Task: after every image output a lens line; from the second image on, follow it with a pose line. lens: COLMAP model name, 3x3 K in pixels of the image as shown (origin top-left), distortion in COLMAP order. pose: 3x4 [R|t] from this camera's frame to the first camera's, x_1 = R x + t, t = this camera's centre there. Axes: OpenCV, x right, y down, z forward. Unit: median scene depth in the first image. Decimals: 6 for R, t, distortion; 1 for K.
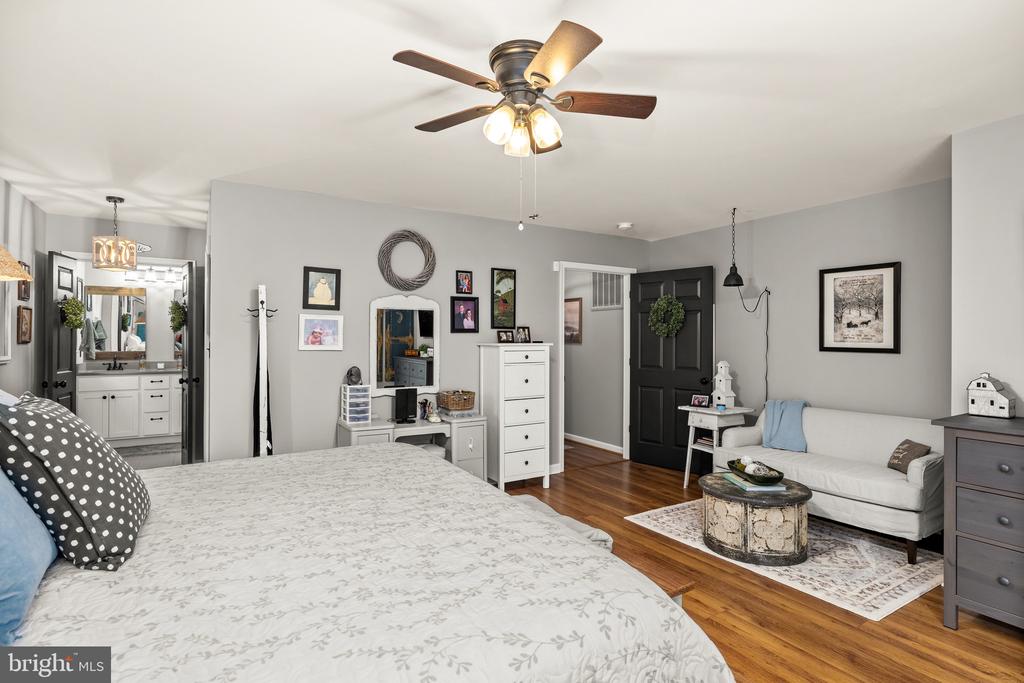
lens RADIAL K [[504.3, 0, 509.7], [0, 504.3, 336.2], [0, 0, 1]] dist [-0.000603, 0.001188]
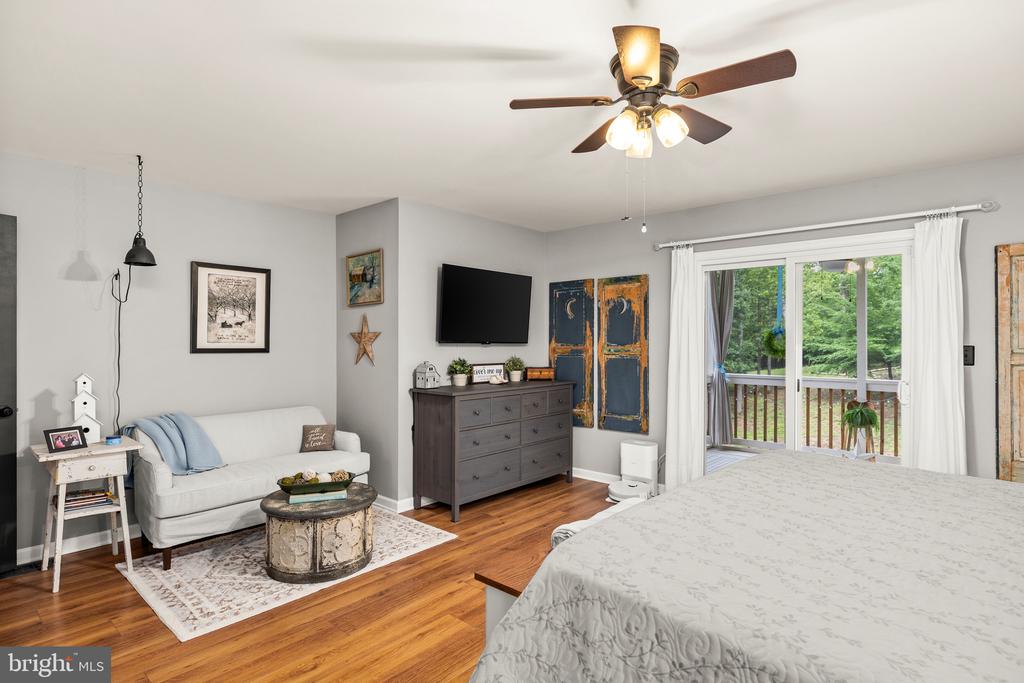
lens RADIAL K [[528.1, 0, 511.6], [0, 528.1, 338.2], [0, 0, 1]] dist [-0.002112, -0.000785]
pose [[-0.281958, 0.002150, 0.959424, -1.102148], [-0.008256, 0.999955, -0.004667, 0.008085], [-0.959391, -0.009237, -0.281928, 1.861706]]
